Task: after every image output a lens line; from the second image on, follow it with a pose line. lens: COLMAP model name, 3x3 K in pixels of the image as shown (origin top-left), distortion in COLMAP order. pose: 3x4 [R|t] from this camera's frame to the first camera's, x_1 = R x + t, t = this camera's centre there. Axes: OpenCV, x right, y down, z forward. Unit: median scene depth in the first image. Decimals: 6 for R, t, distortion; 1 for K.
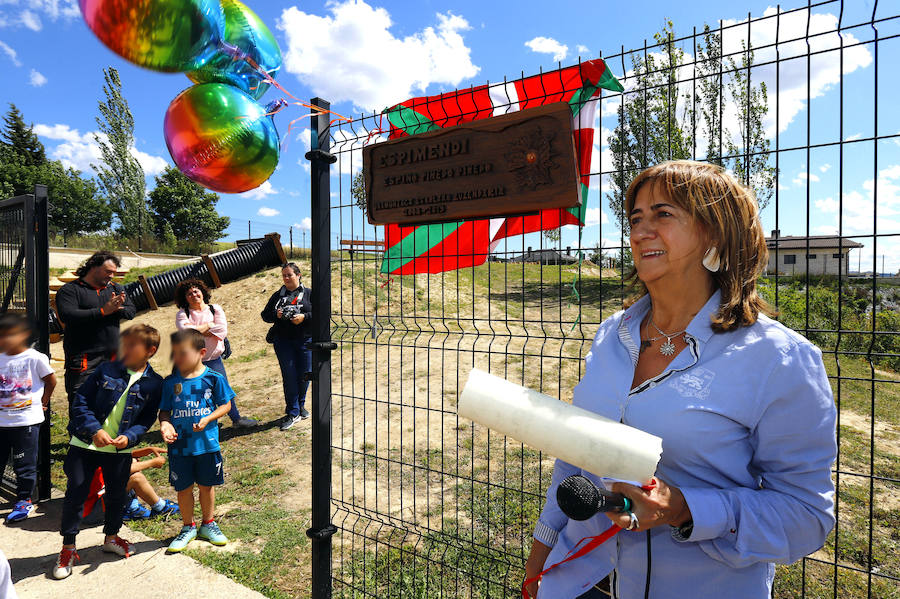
lens RADIAL K [[479.7, 0, 450.0], [0, 479.7, 299.5], [0, 0, 1]] dist [0.004385, 0.001286]
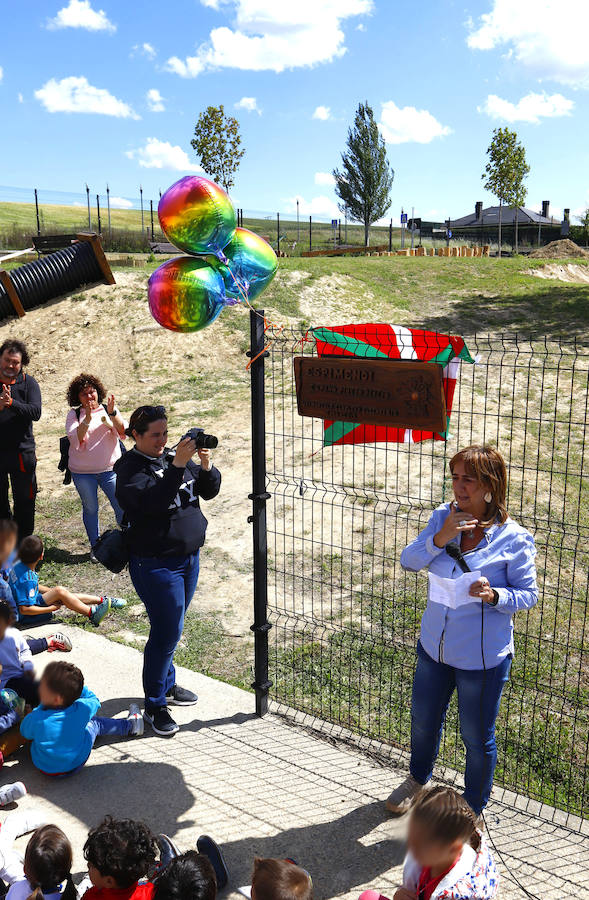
lens RADIAL K [[784.8, 0, 294.5], [0, 784.8, 450.0], [0, 0, 1]] dist [0.009387, 0.007862]
pose [[0.998203, 0.008769, -0.059271, -0.044057], [0.003618, 0.978603, 0.205726, -0.467125], [0.059807, -0.205570, 0.976813, -1.066492]]
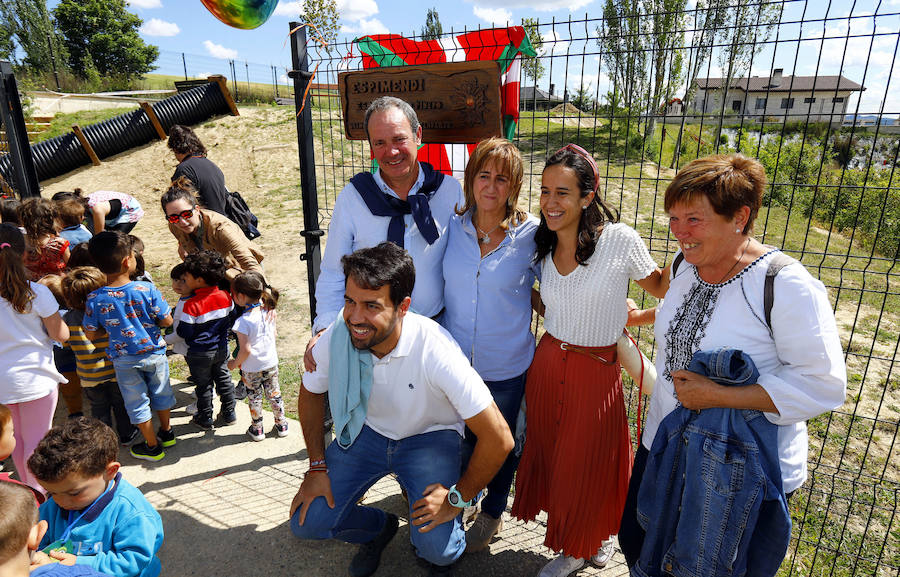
lens RADIAL K [[516.5, 0, 450.0], [0, 516.5, 288.5], [0, 0, 1]] dist [0.004240, 0.001003]
pose [[0.998312, -0.009272, 0.057332, 0.018997], [-0.006488, 0.963192, 0.268736, -0.132888], [-0.057714, -0.268654, 0.961506, -0.383998]]
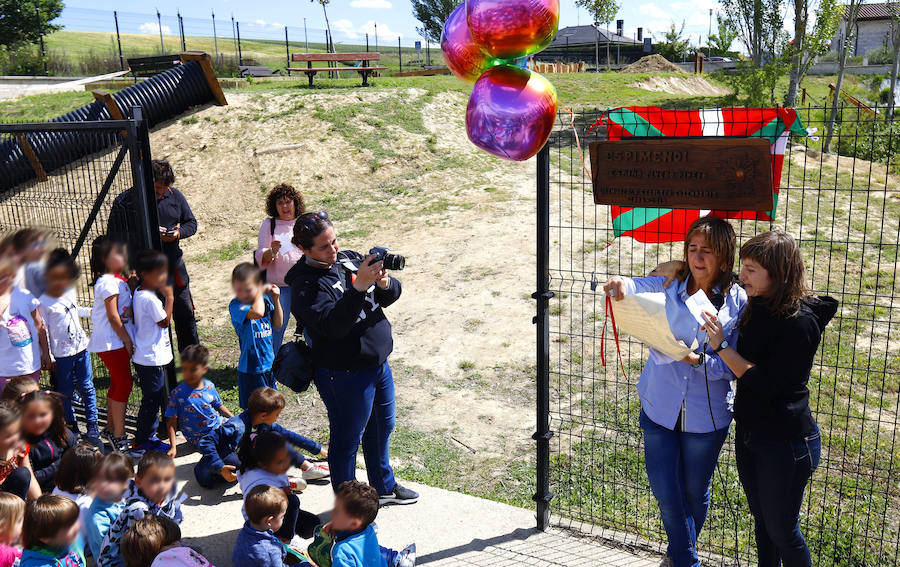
lens RADIAL K [[794.5, 0, 450.0], [0, 794.5, 283.5], [0, 0, 1]] dist [0.006666, 0.000021]
pose [[0.998498, -0.039308, 0.038155, -0.578220], [0.030296, 0.976536, 0.213213, -0.372149], [-0.045641, -0.211737, 0.976260, -0.971548]]
